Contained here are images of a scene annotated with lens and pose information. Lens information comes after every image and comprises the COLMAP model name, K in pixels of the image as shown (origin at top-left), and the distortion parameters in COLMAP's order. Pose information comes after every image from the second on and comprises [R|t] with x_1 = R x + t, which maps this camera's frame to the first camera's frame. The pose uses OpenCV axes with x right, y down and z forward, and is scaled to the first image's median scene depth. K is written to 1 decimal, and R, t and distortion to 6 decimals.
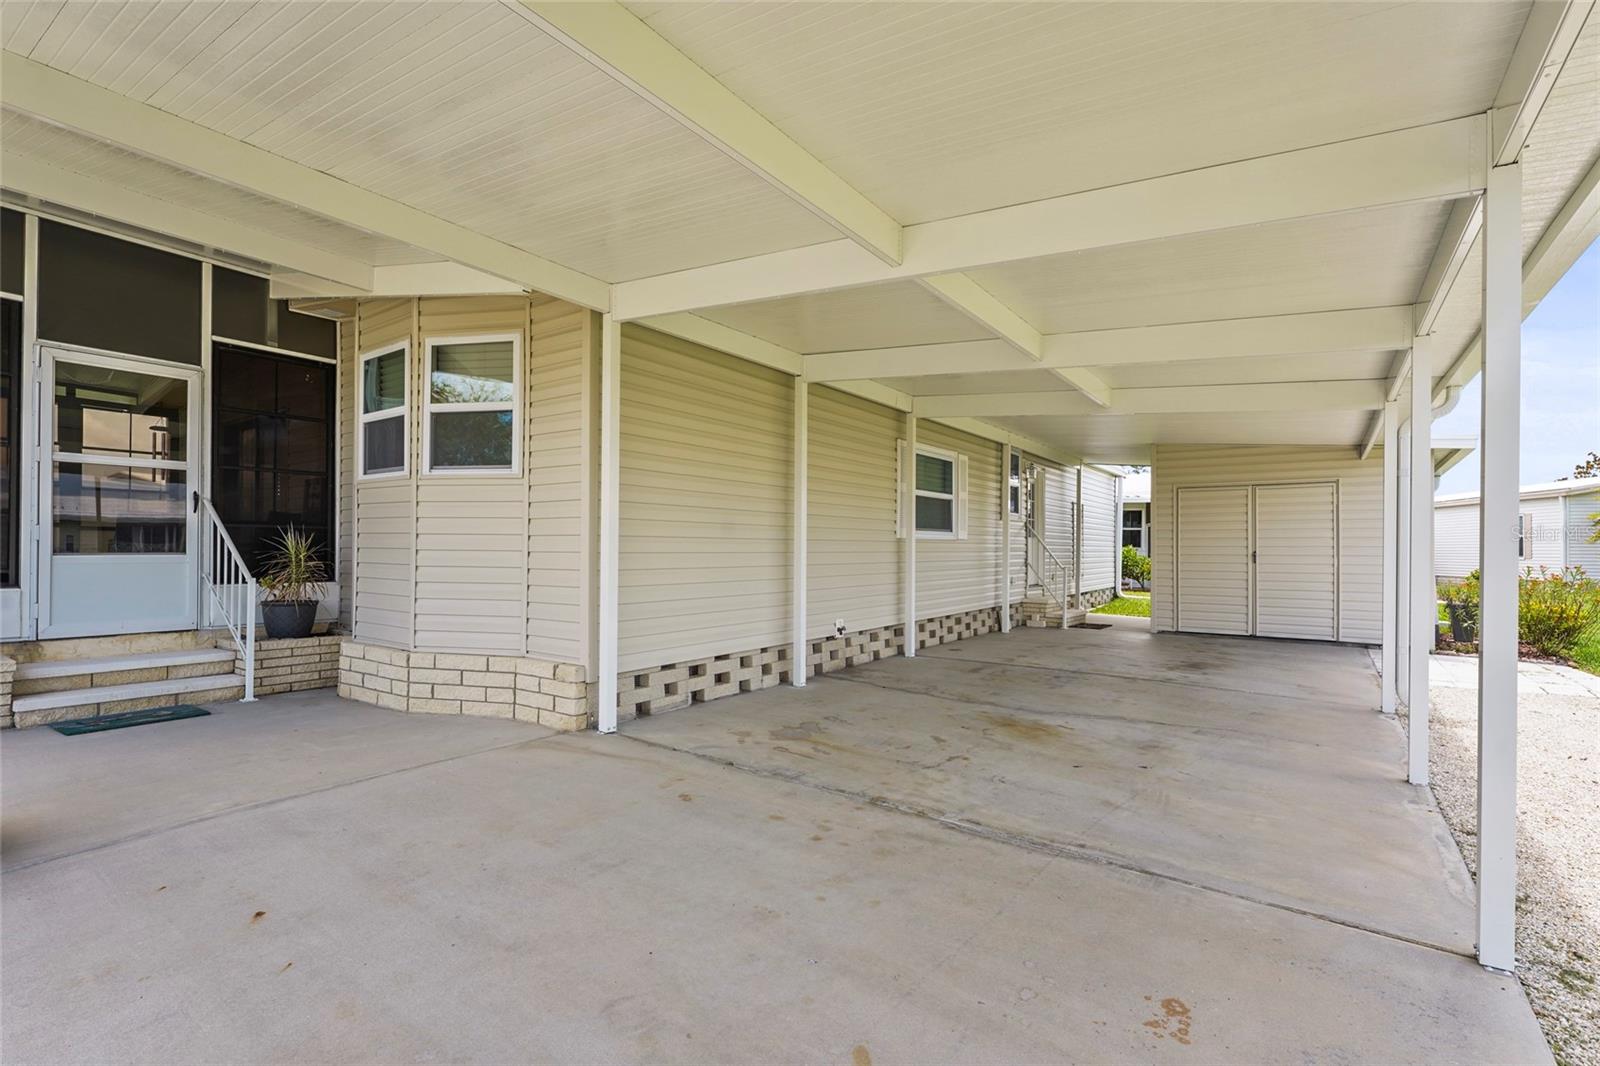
lens RADIAL K [[732.1, 0, 808.8], [0, 732.1, 544.0], [0, 0, 1]] dist [-0.002901, 0.001438]
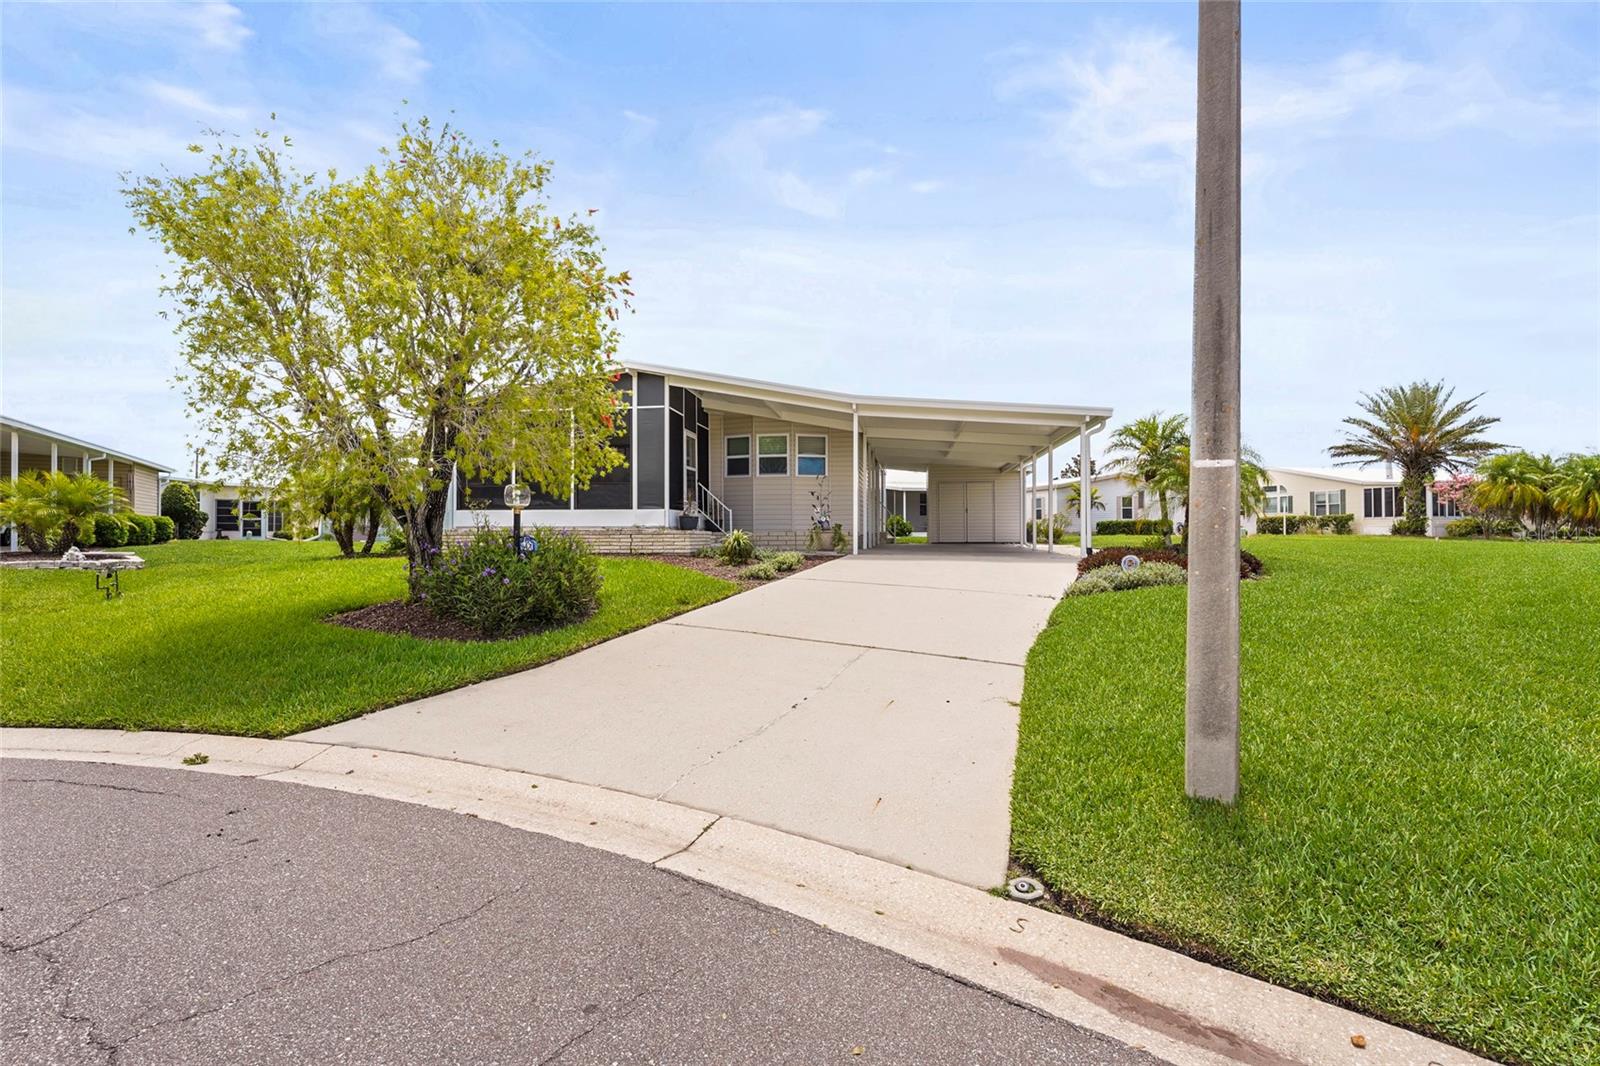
lens RADIAL K [[732.1, 0, 797.0], [0, 732.1, 530.5], [0, 0, 1]] dist [-0.002901, 0.001438]
pose [[0.895845, -0.007743, 0.444299, -1.530640], [0.004645, 0.999957, 0.008060, 0.092283], [-0.444342, -0.005157, 0.895842, -1.479017]]
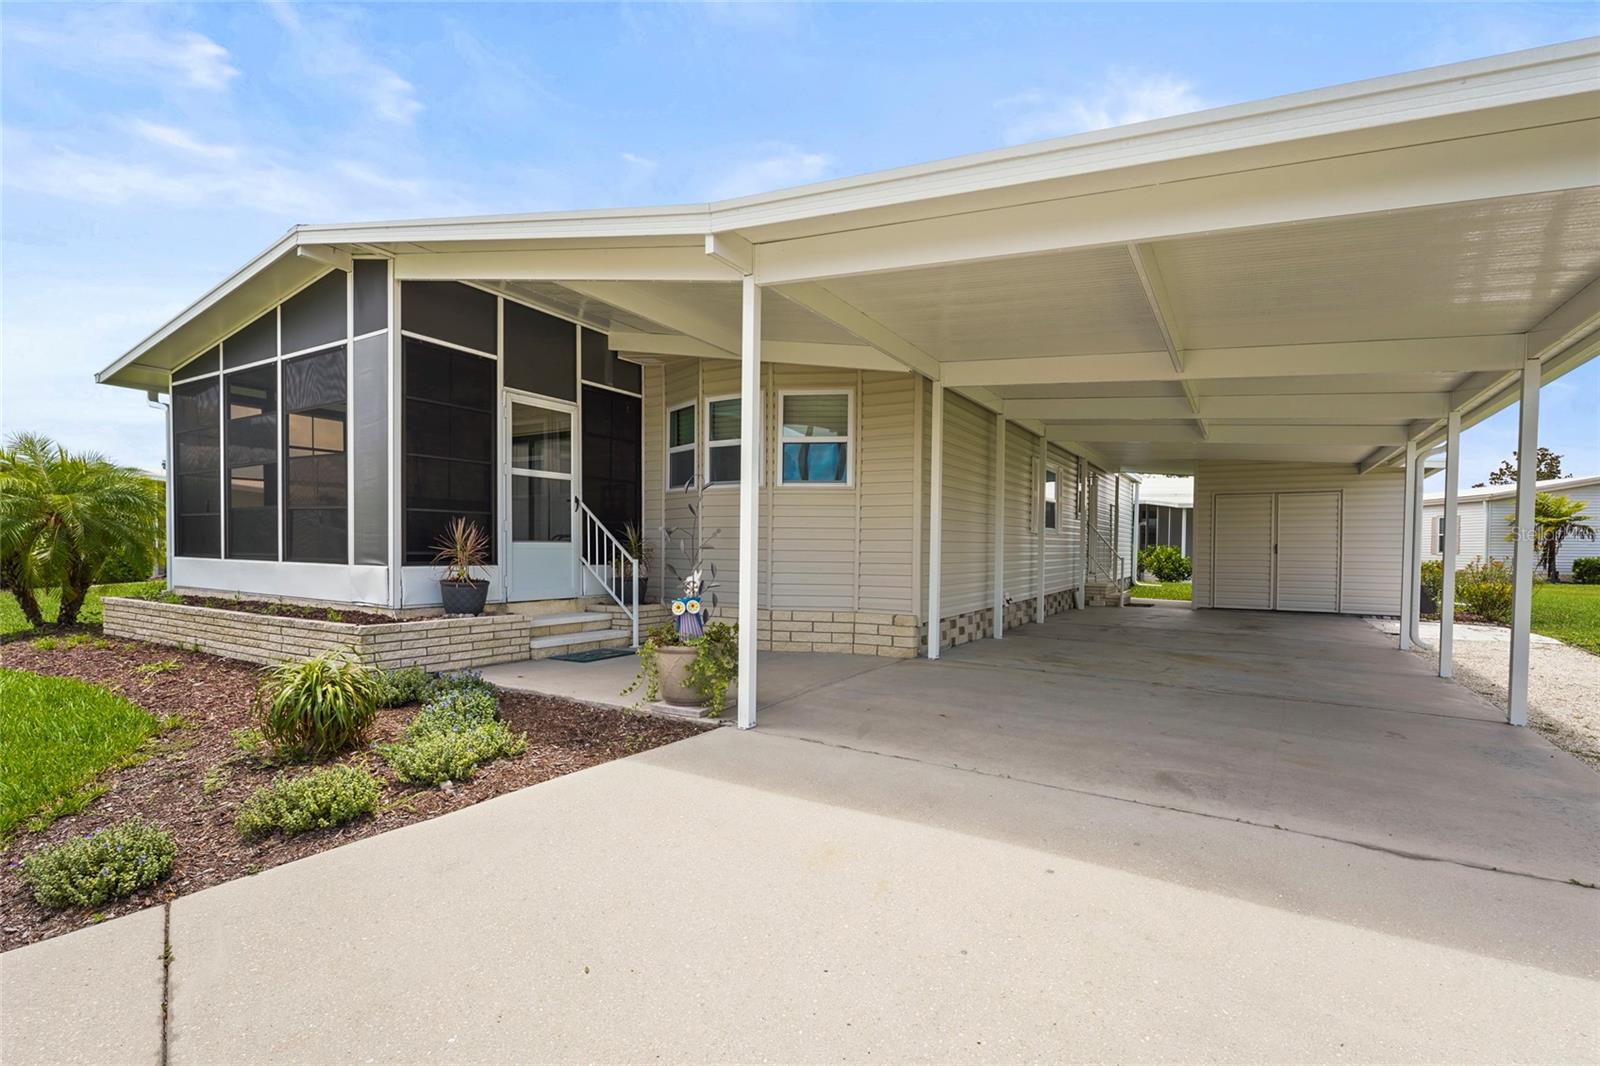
lens RADIAL K [[732.1, 0, 809.9], [0, 732.1, 567.1], [0, 0, 1]] dist [-0.002901, 0.001438]
pose [[0.997722, 0.000777, 0.067454, -0.437084], [-0.003160, 0.999374, 0.035236, 0.009618], [-0.067385, -0.035369, 0.997100, -0.339820]]
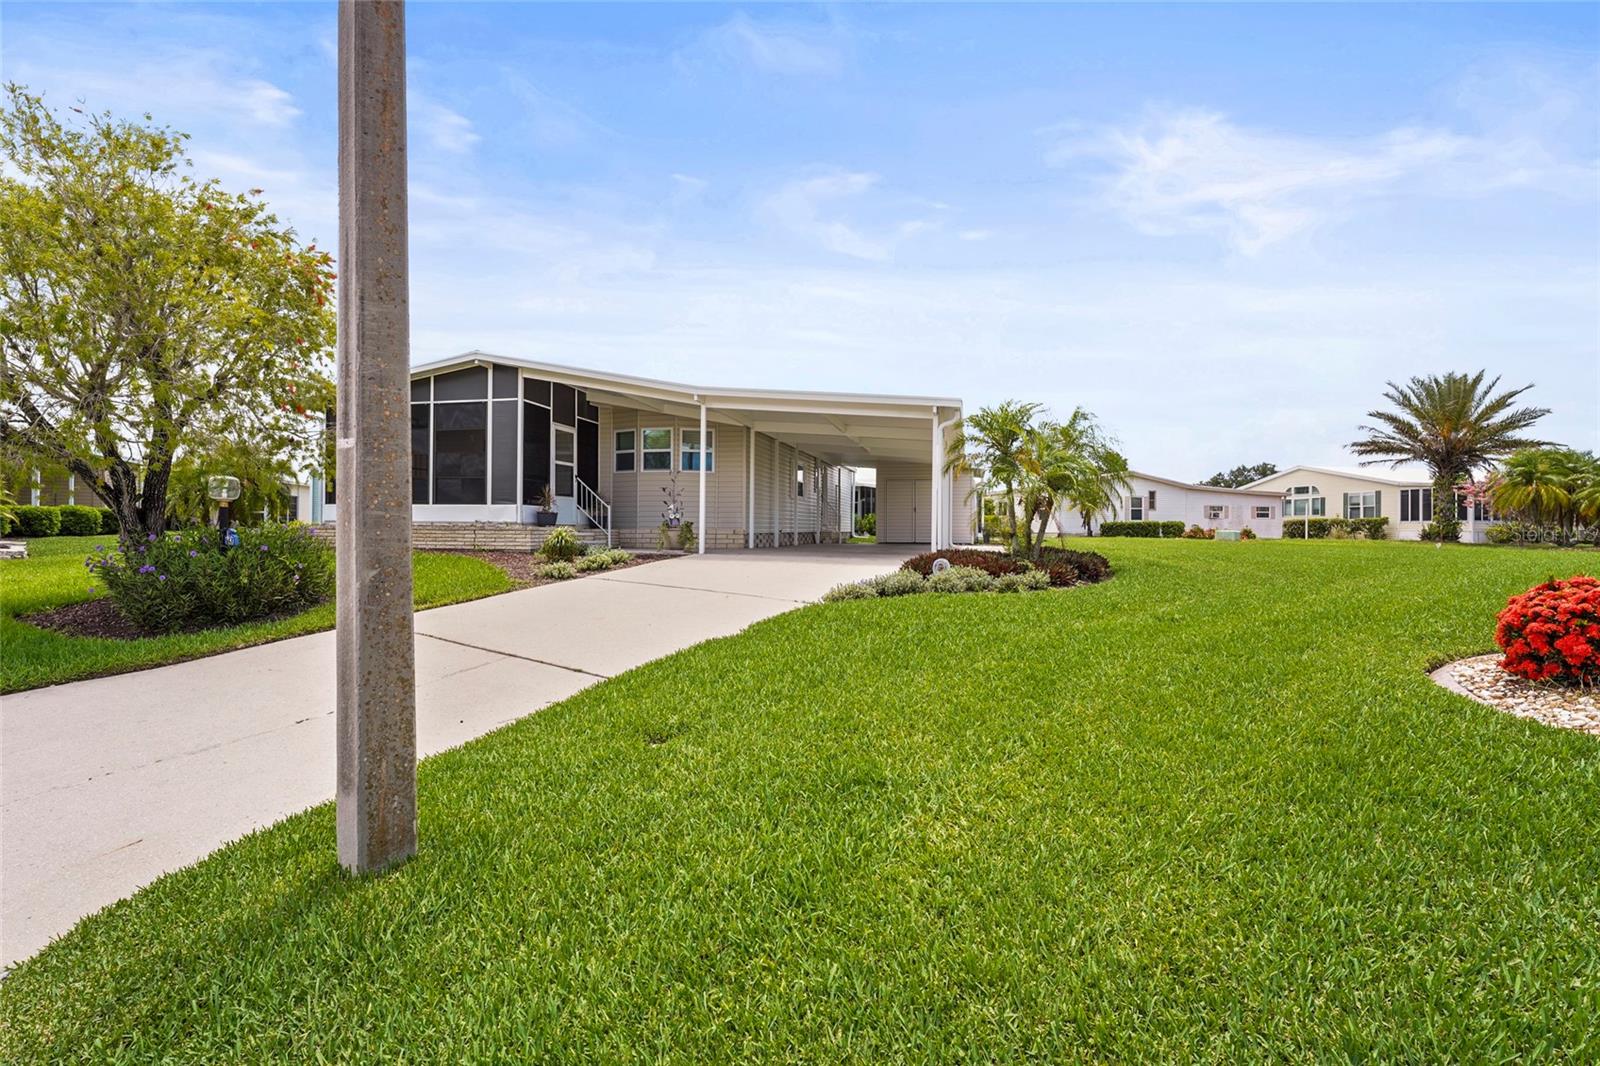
lens RADIAL K [[732.1, 0, 798.8], [0, 732.1, 535.6], [0, 0, 1]] dist [-0.002901, 0.001438]
pose [[0.928959, -0.001438, 0.370179, -0.944116], [-0.005290, 0.999839, 0.017159, 0.093367], [-0.370144, -0.017898, 0.928802, -1.621750]]
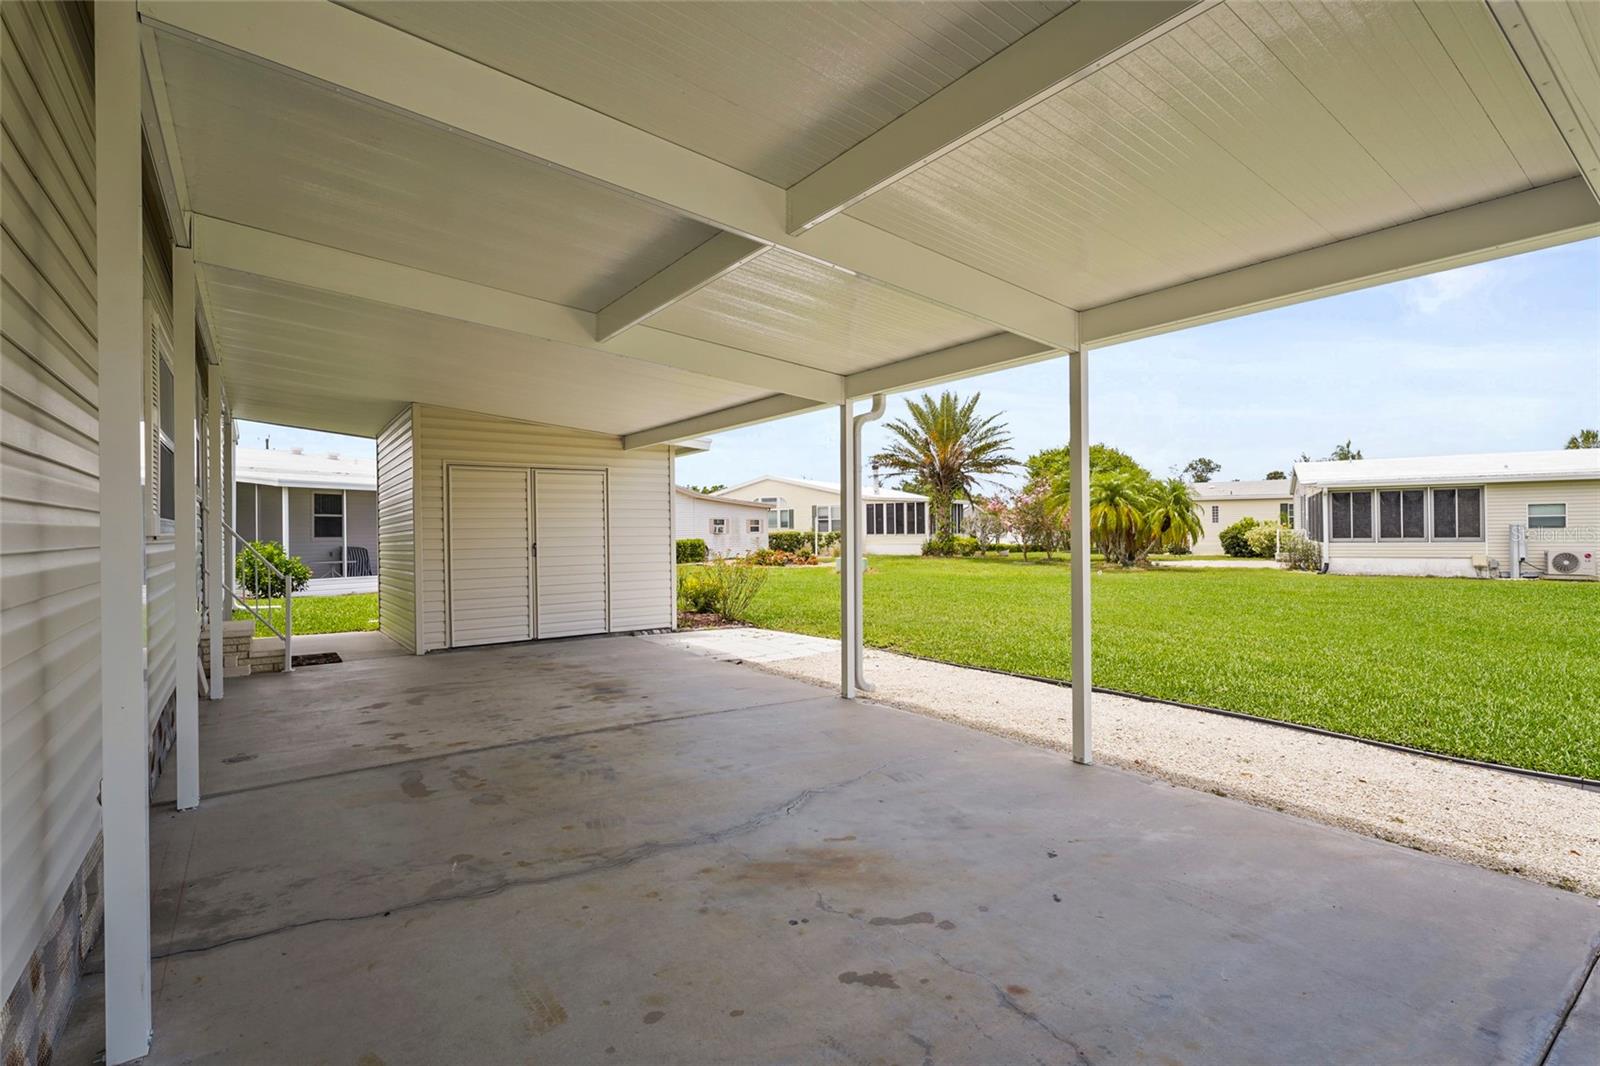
lens RADIAL K [[732.1, 0, 788.9], [0, 732.1, 537.0], [0, 0, 1]] dist [-0.002901, 0.001438]
pose [[0.323387, -0.016248, 0.946127, -0.186377], [0.006861, 0.999867, 0.014825, -0.012701], [-0.946242, 0.001697, 0.323456, 0.621474]]
